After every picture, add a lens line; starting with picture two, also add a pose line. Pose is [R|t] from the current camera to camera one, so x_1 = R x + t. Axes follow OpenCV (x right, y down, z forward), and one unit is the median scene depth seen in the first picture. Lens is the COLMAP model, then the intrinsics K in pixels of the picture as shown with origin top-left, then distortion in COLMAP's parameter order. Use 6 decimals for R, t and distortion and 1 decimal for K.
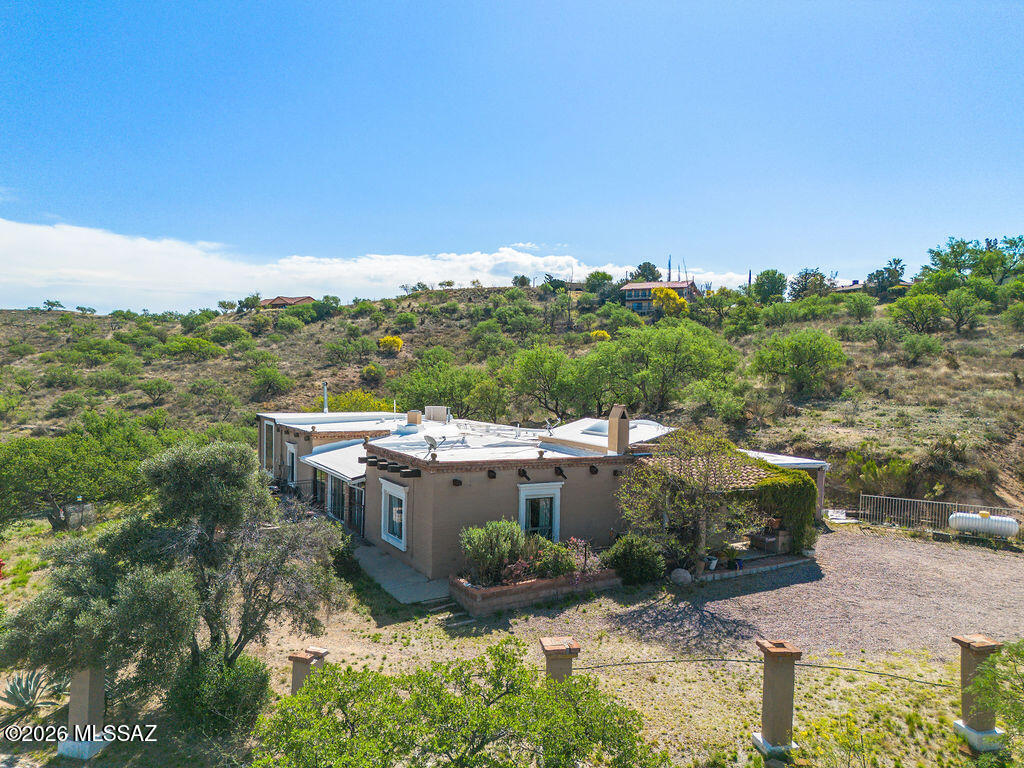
lens RADIAL K [[739.1, 0, 517.4], [0, 739.1, 403.0], [0, 0, 1]] dist [0.077349, -0.075885]
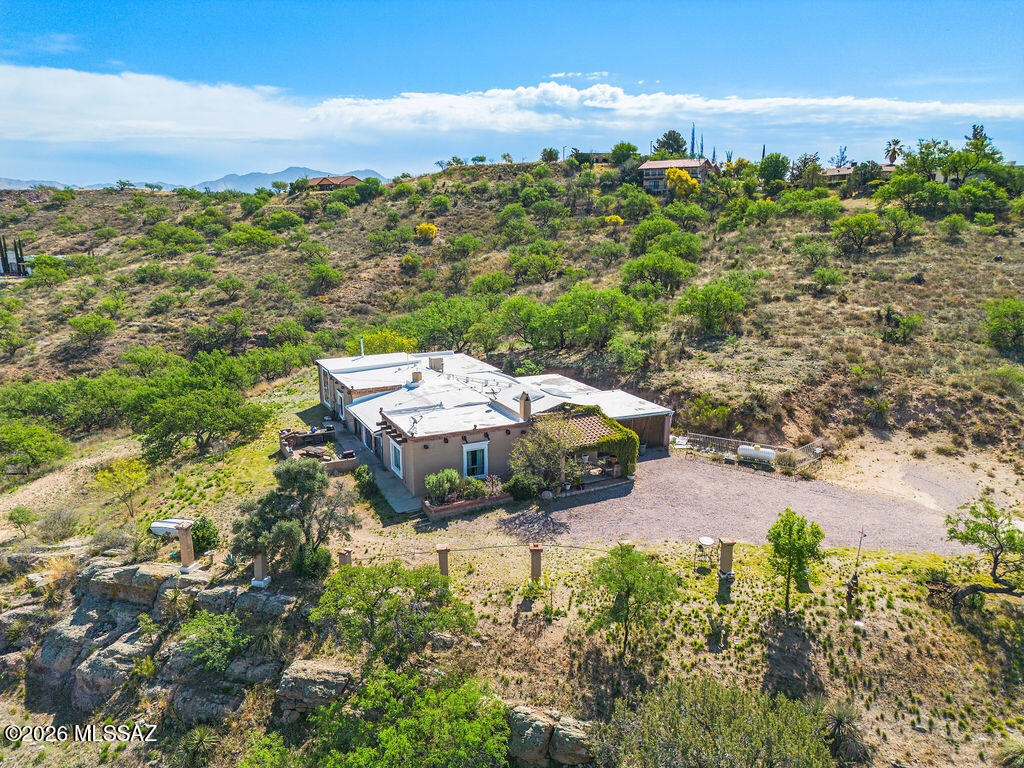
lens RADIAL K [[725.8, 0, 515.3], [0, 725.8, 377.1], [0, 0, 1]] dist [0.075863, -0.088679]
pose [[0.997392, -0.009558, -0.071537, 0.055452], [0.022134, 0.983936, 0.177142, -0.077464], [0.068694, -0.178263, 0.981582, -0.149443]]
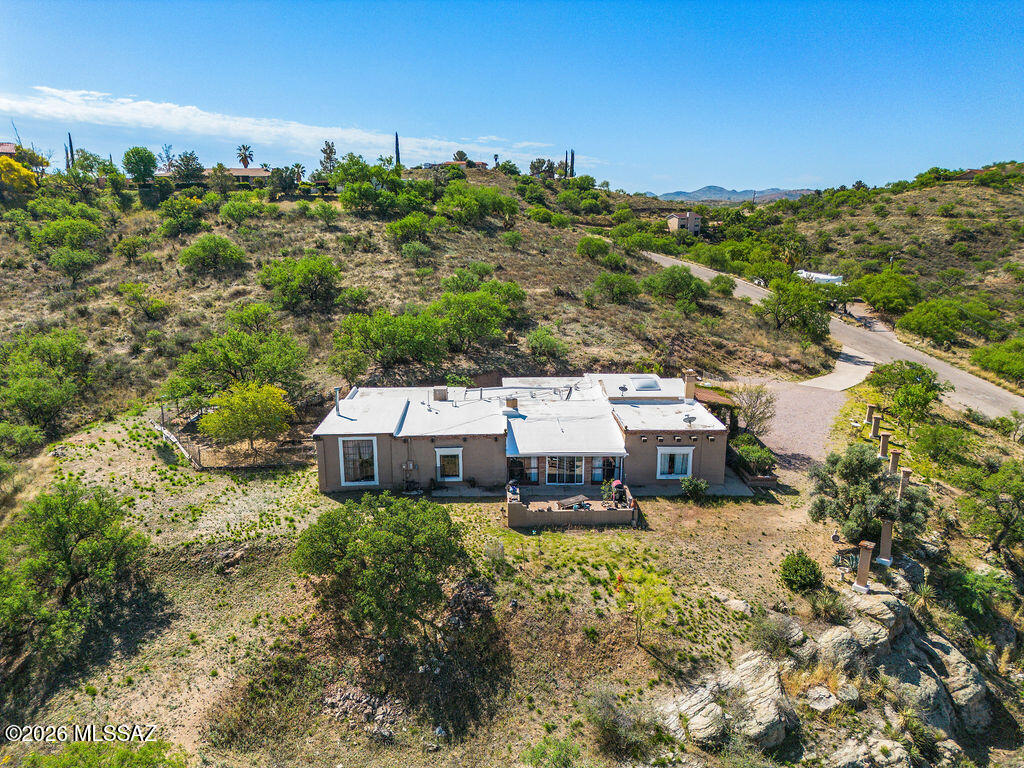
lens RADIAL K [[725.8, 0, 515.3], [0, 725.8, 377.1], [0, 0, 1]] dist [0.075863, -0.088679]
pose [[0.473703, -0.222193, 0.852195, -0.408527], [0.043614, 0.972381, 0.229286, -0.107403], [-0.879604, -0.071445, 0.470311, 0.118193]]
